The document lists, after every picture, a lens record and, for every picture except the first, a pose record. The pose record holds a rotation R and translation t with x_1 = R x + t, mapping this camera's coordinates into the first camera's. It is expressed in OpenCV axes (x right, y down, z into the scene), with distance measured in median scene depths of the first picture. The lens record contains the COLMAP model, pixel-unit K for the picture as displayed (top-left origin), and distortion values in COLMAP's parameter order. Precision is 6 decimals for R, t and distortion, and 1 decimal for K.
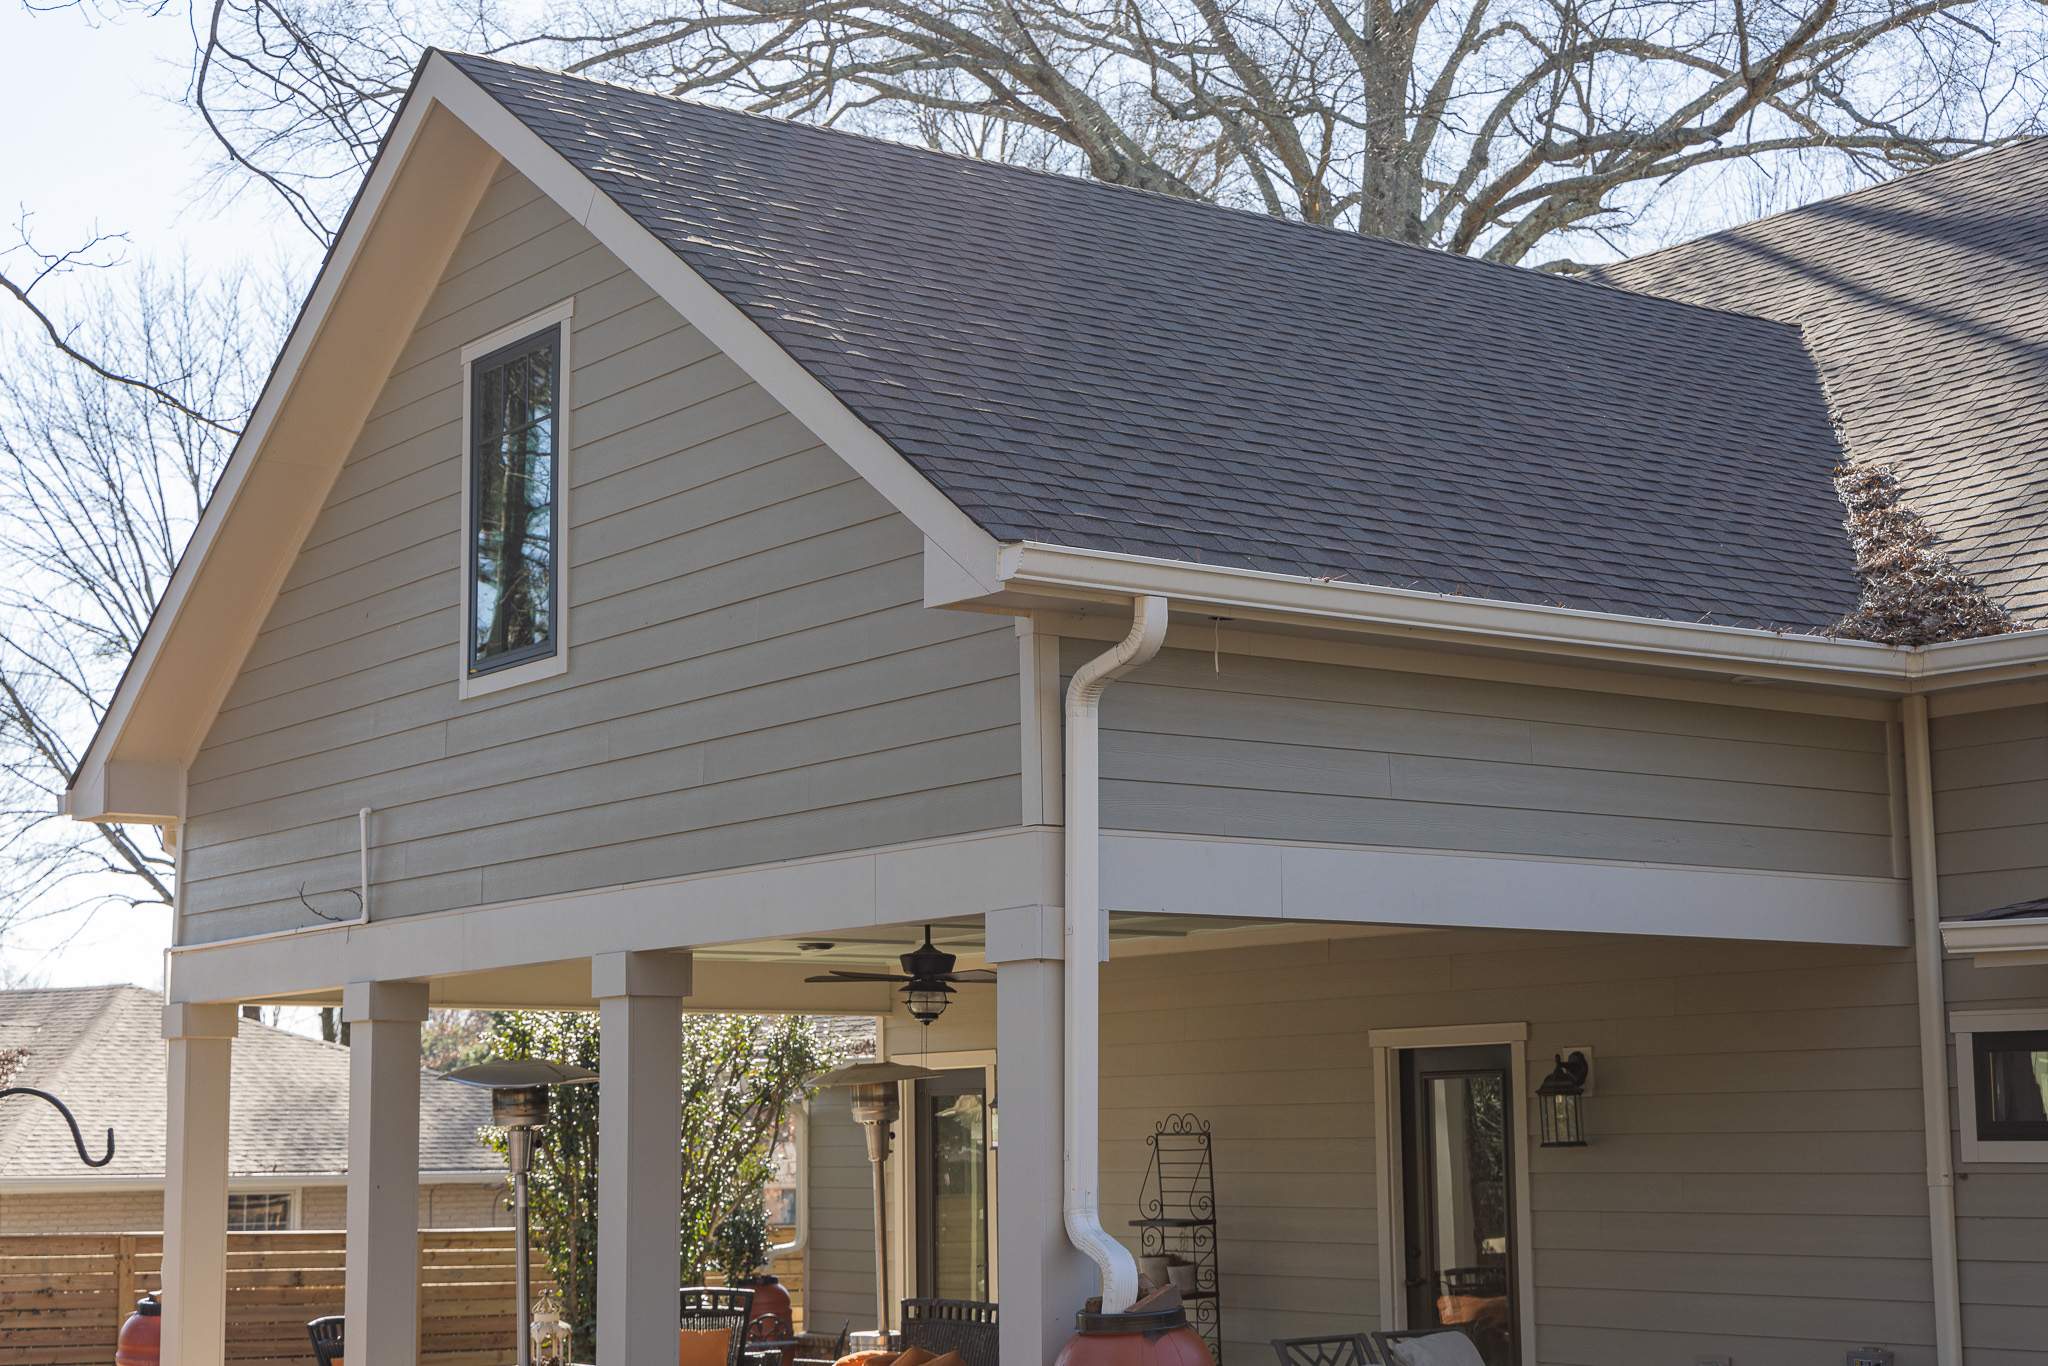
lens RADIAL K [[3275.4, 0, 1024.8], [0, 3275.4, 680.0], [0, 0, 1]] dist [0.013243, 0.000000]
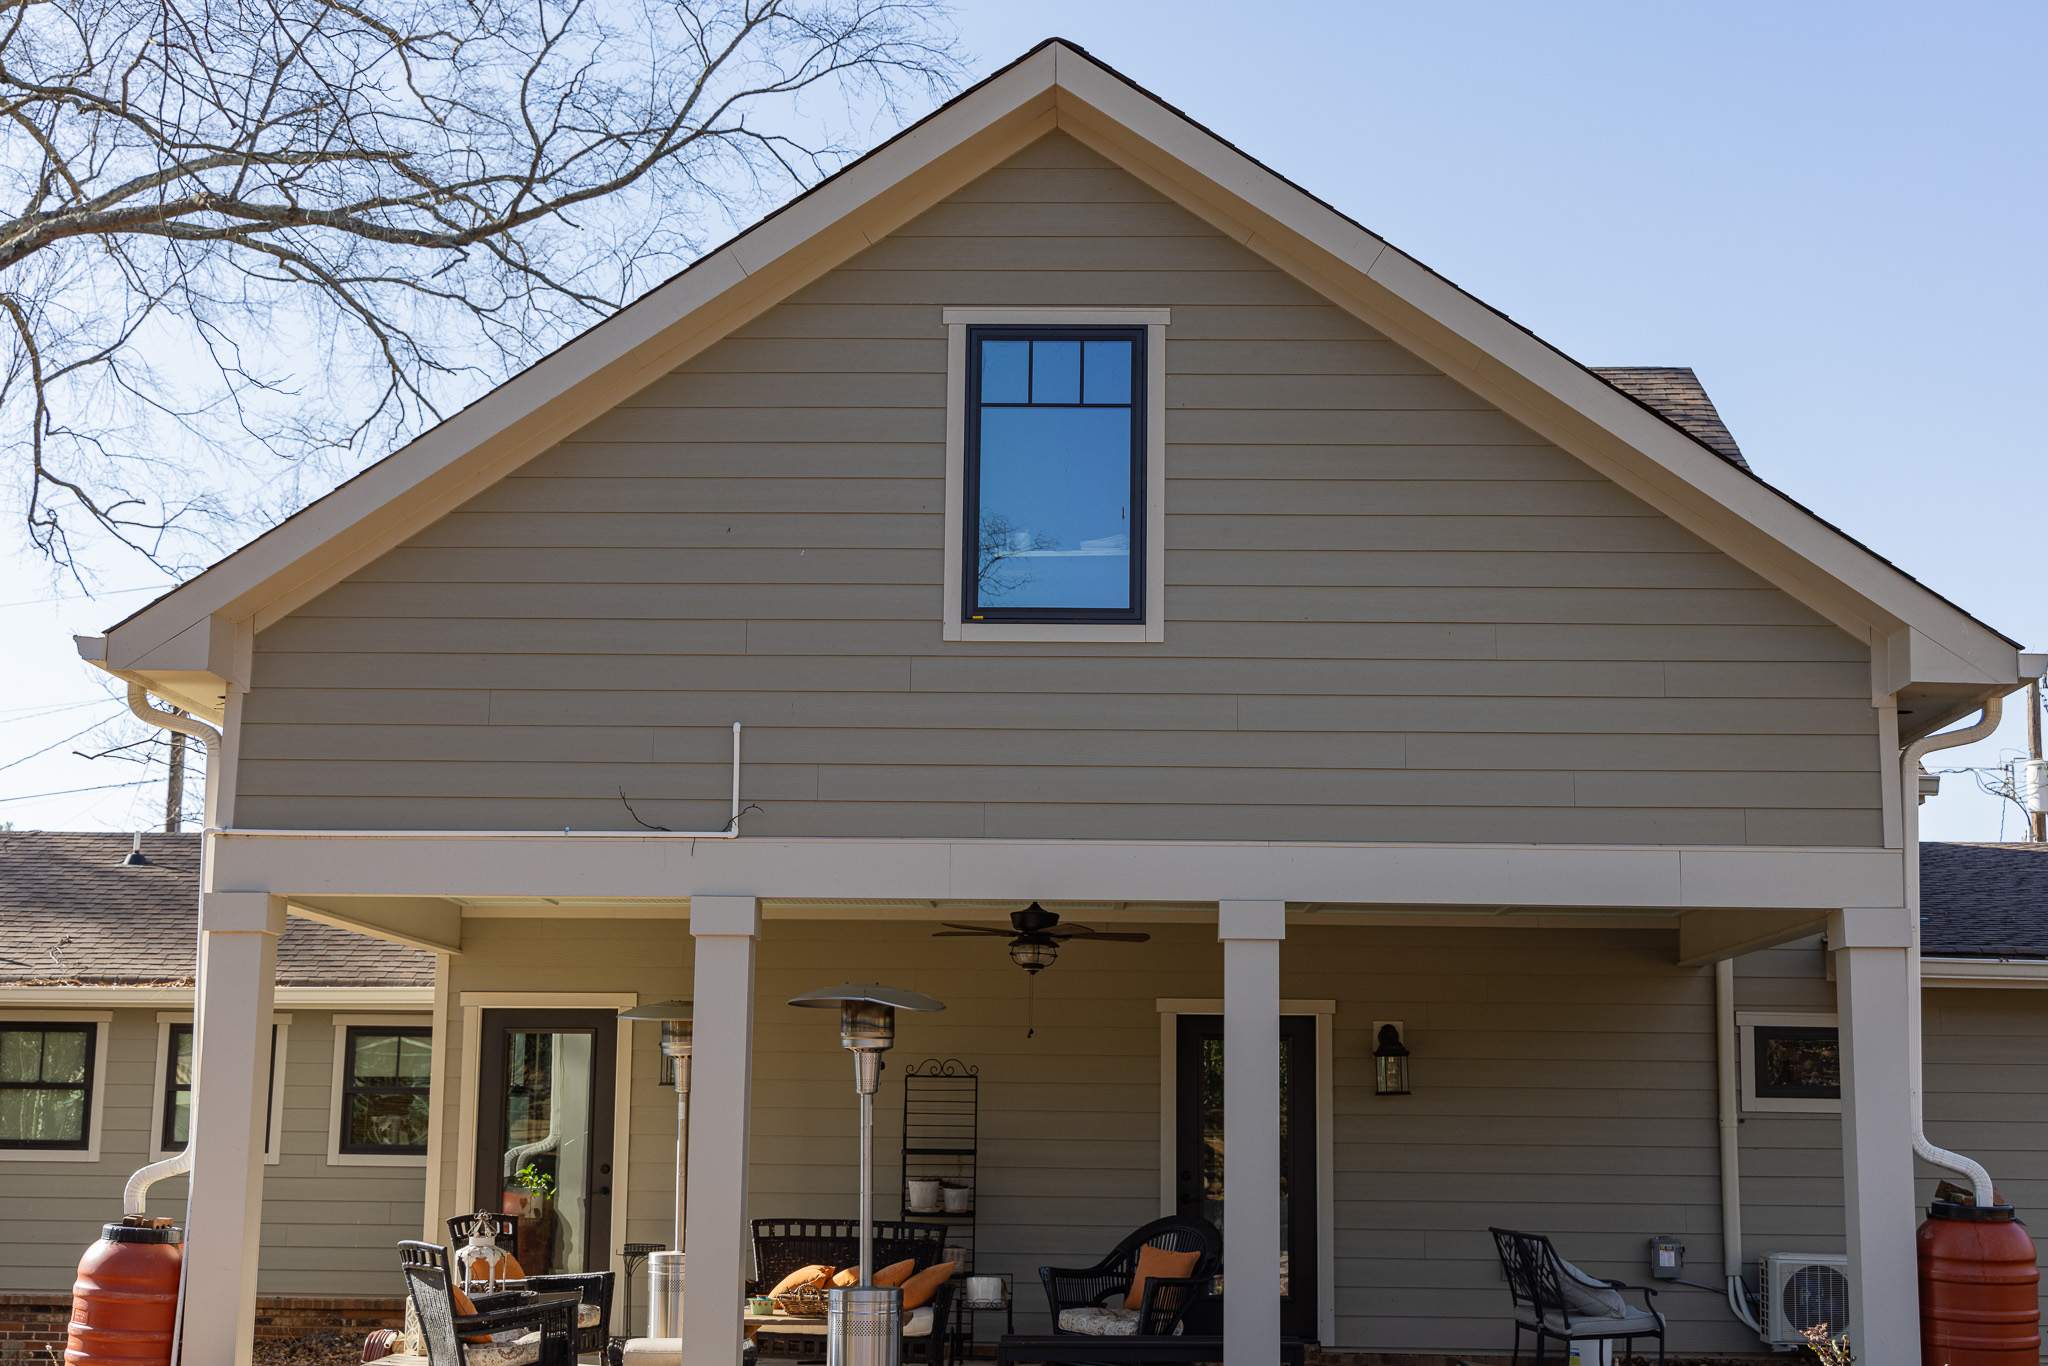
lens RADIAL K [[2853.8, 0, 1025.1], [0, 2853.8, 686.4], [0, 0, 1]] dist [0.014989, 0.000000]
pose [[0.590500, 0.141580, 0.794521, -0.853633], [-0.129599, 0.988350, -0.079800, 0.087243], [-0.796563, -0.055847, 0.601970, 0.412600]]
